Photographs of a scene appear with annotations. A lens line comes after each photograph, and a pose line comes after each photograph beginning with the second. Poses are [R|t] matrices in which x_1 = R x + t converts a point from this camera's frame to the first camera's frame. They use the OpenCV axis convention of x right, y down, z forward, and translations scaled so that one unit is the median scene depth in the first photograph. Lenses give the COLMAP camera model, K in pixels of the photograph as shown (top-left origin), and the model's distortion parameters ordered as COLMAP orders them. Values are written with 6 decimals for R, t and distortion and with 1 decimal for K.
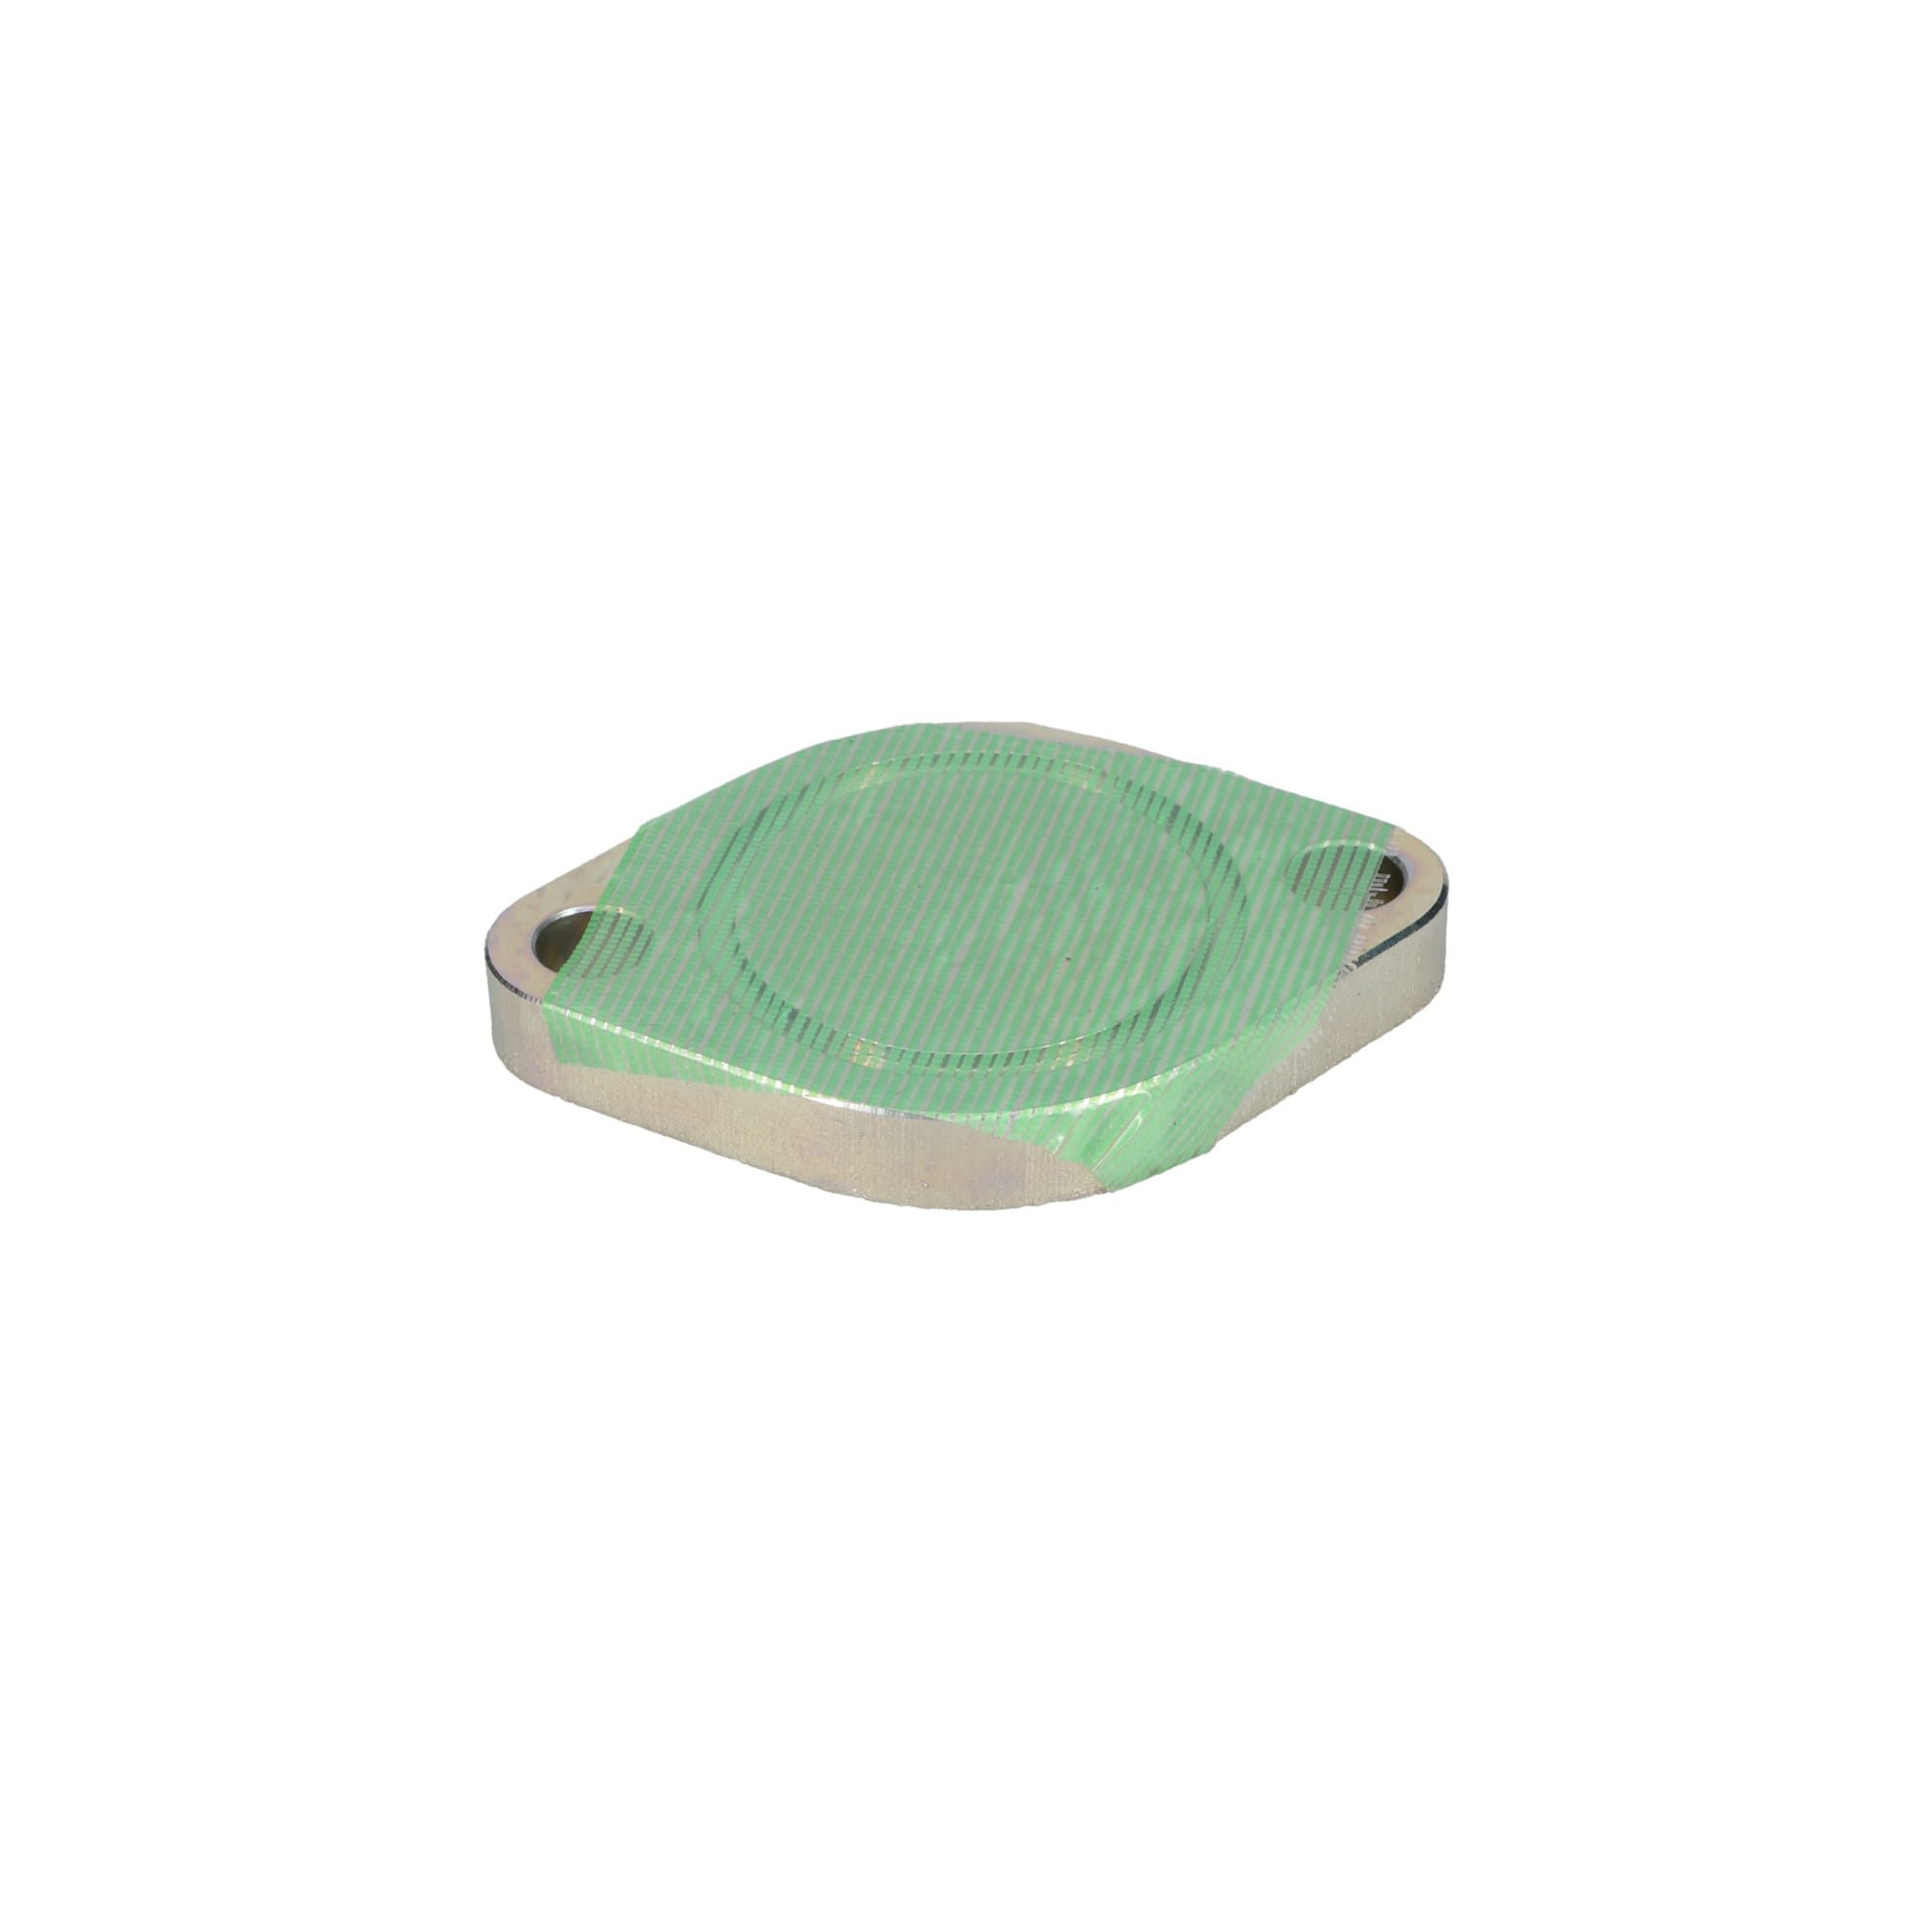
lens RADIAL K [[5579.4, 0, 908.7], [0, 5579.4, 966.8], [0, 0, 1]] dist [0.646243, 0.129472]
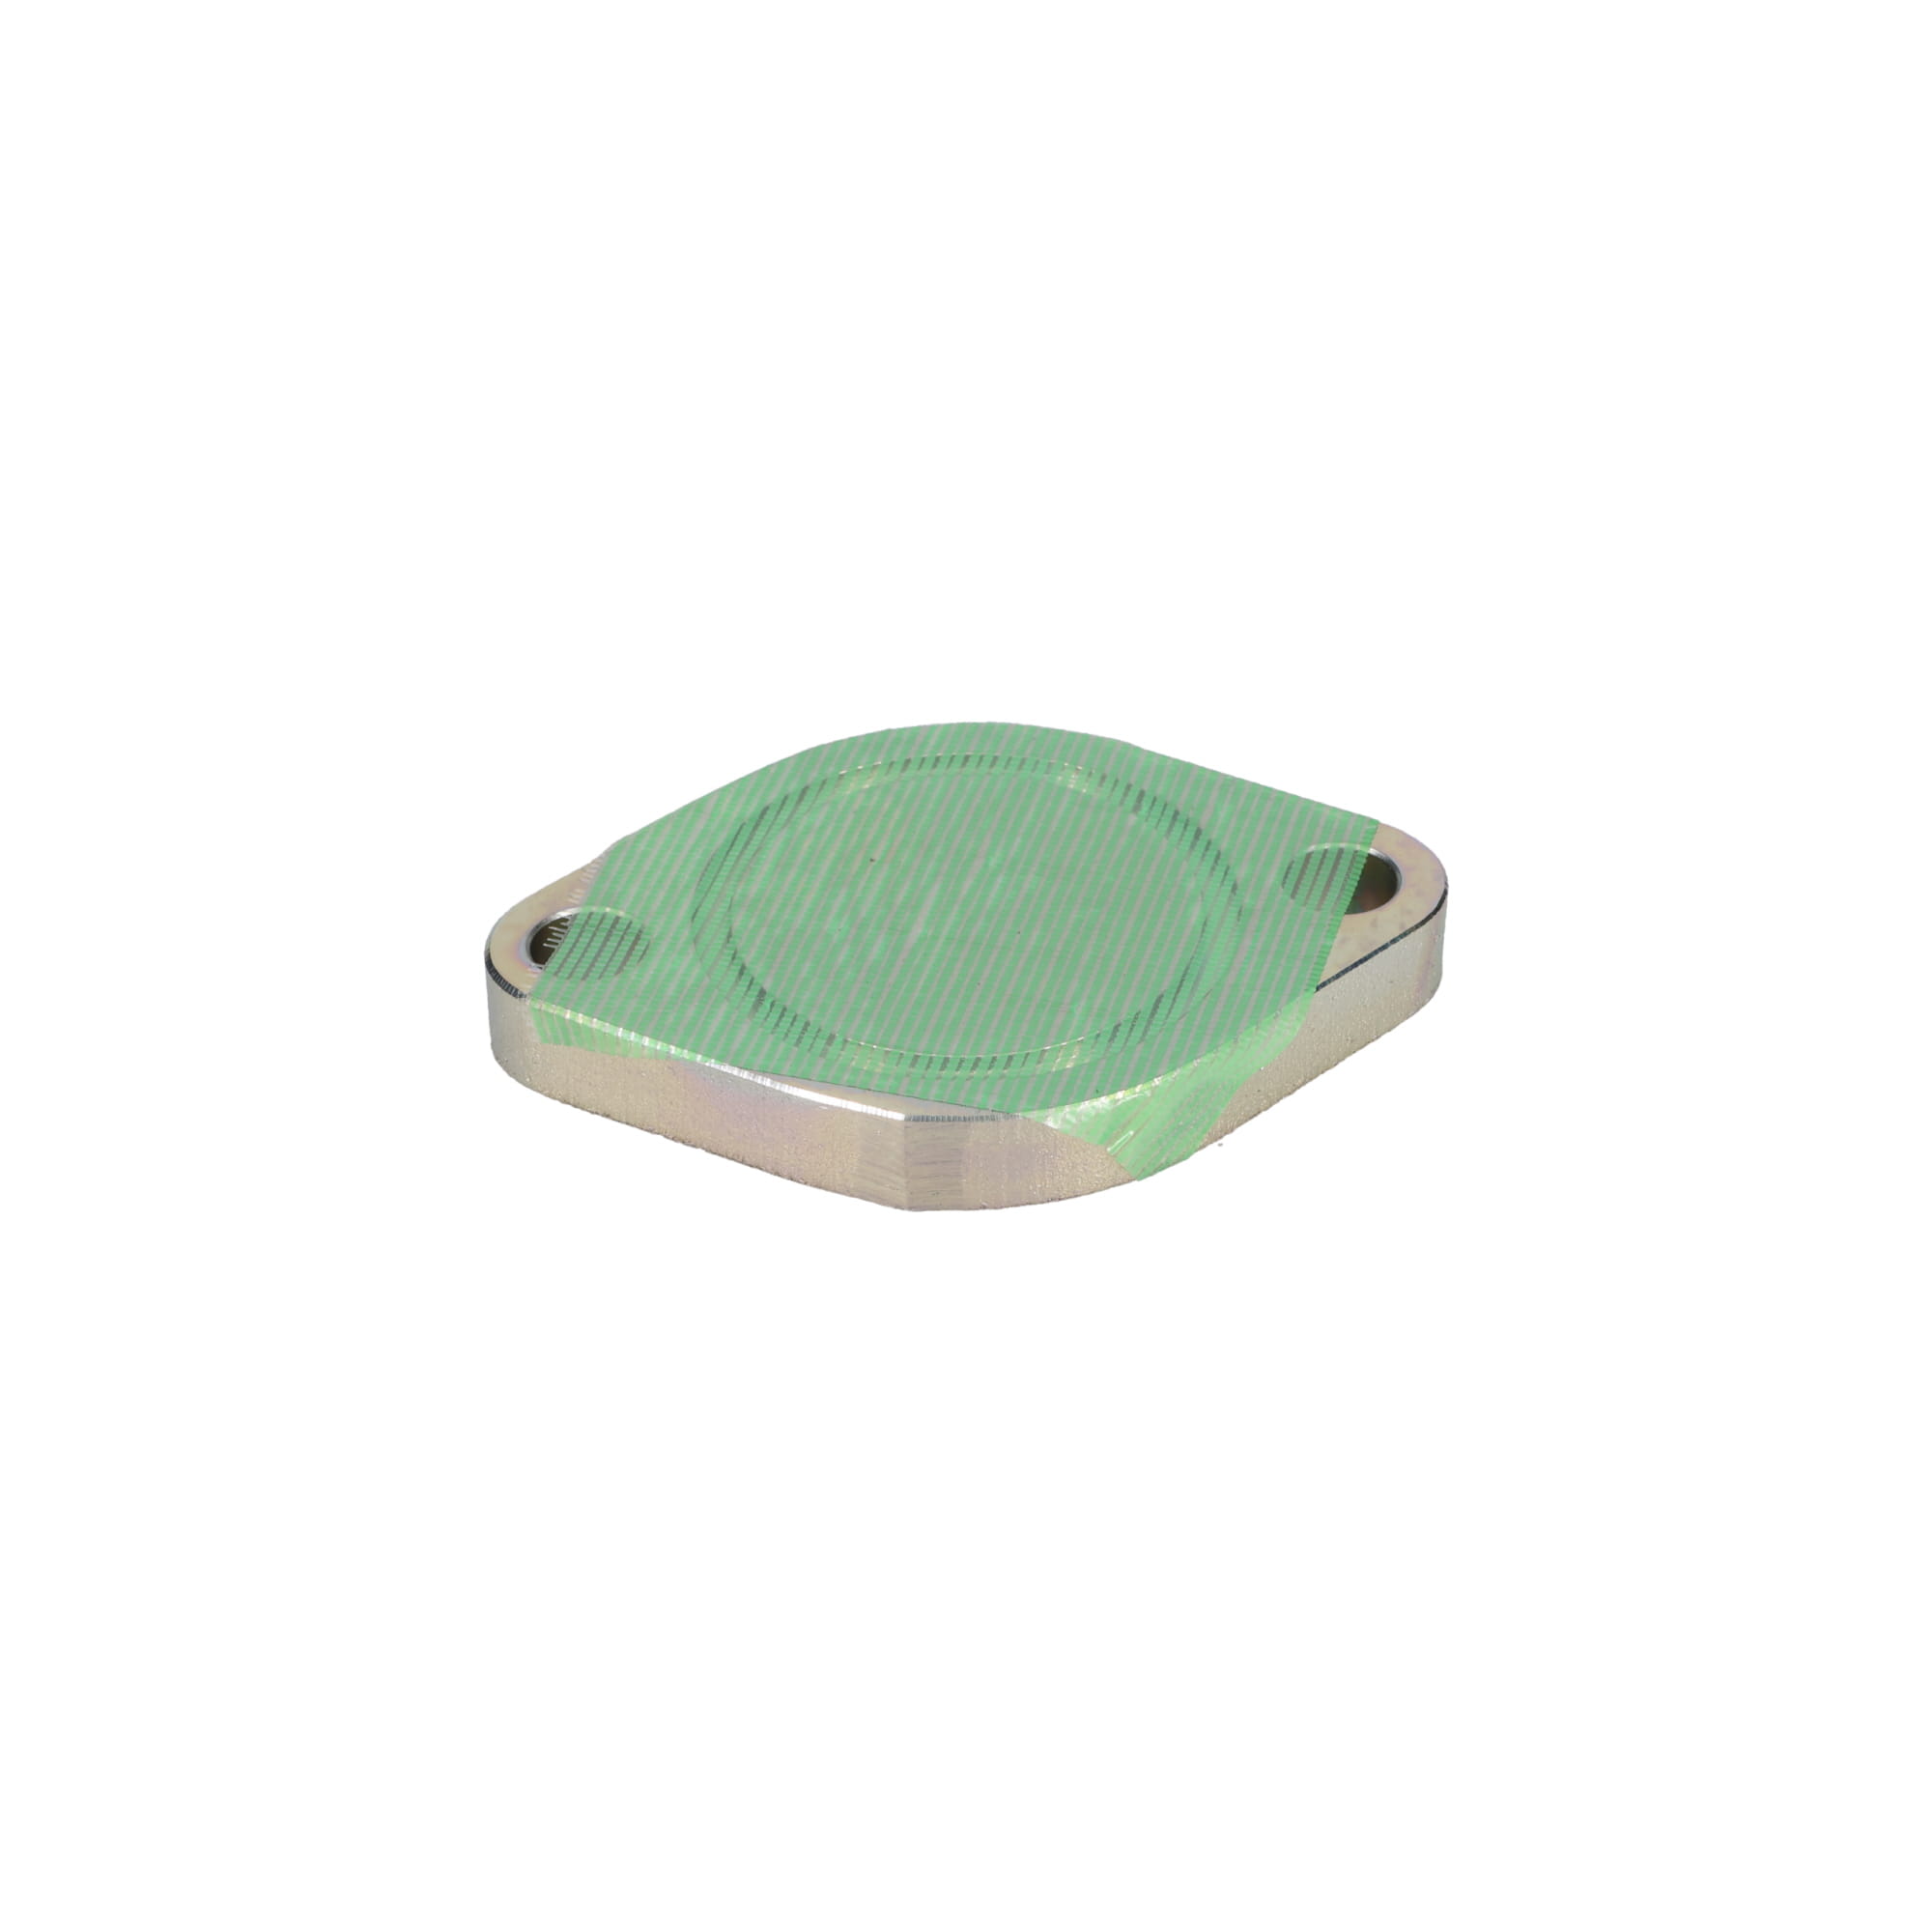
lens RADIAL K [[5579.4, 0, 908.7], [0, 5579.4, 966.8], [0, 0, 1]] dist [0.646243, 0.129472]
pose [[-0.999954, 0.006680, 0.006943, 0.014803], [0.008582, 0.289907, 0.957016, -0.967817], [0.004380, 0.957031, -0.289951, 1.302609]]
